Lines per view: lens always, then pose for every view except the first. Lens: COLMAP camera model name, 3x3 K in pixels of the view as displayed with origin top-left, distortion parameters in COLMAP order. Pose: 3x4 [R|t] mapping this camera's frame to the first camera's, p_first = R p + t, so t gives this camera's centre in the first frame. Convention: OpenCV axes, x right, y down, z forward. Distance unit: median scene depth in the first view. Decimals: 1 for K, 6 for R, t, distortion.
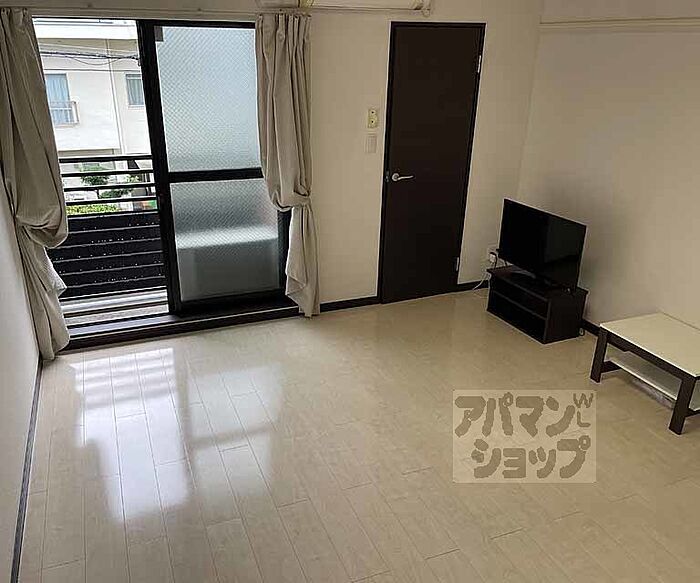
lens RADIAL K [[590.0, 0, 332.7], [0, 590.0, 304.6], [0, 0, 1]] dist [0.084527, -0.119519]
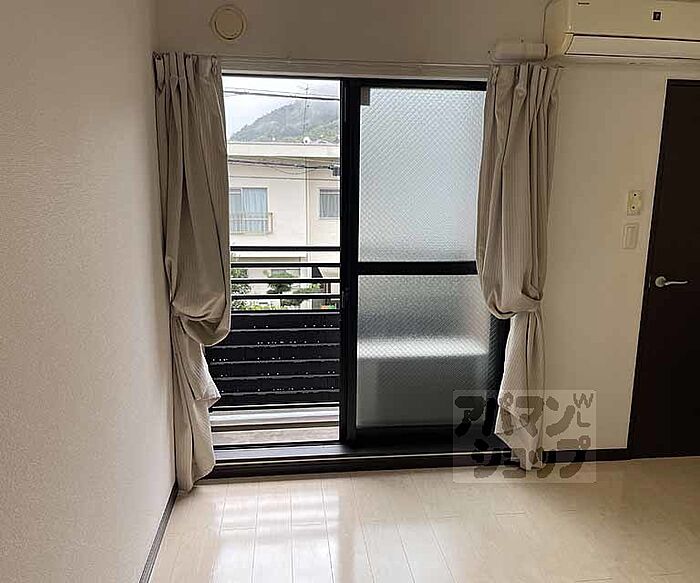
lens RADIAL K [[590.0, 0, 332.7], [0, 590.0, 304.6], [0, 0, 1]] dist [0.084527, -0.119519]
pose [[0.958054, 0.052281, -0.281778, -0.077956], [-0.105179, 0.978752, -0.176016, -0.022831], [0.266588, 0.198270, 0.943197, 0.242282]]
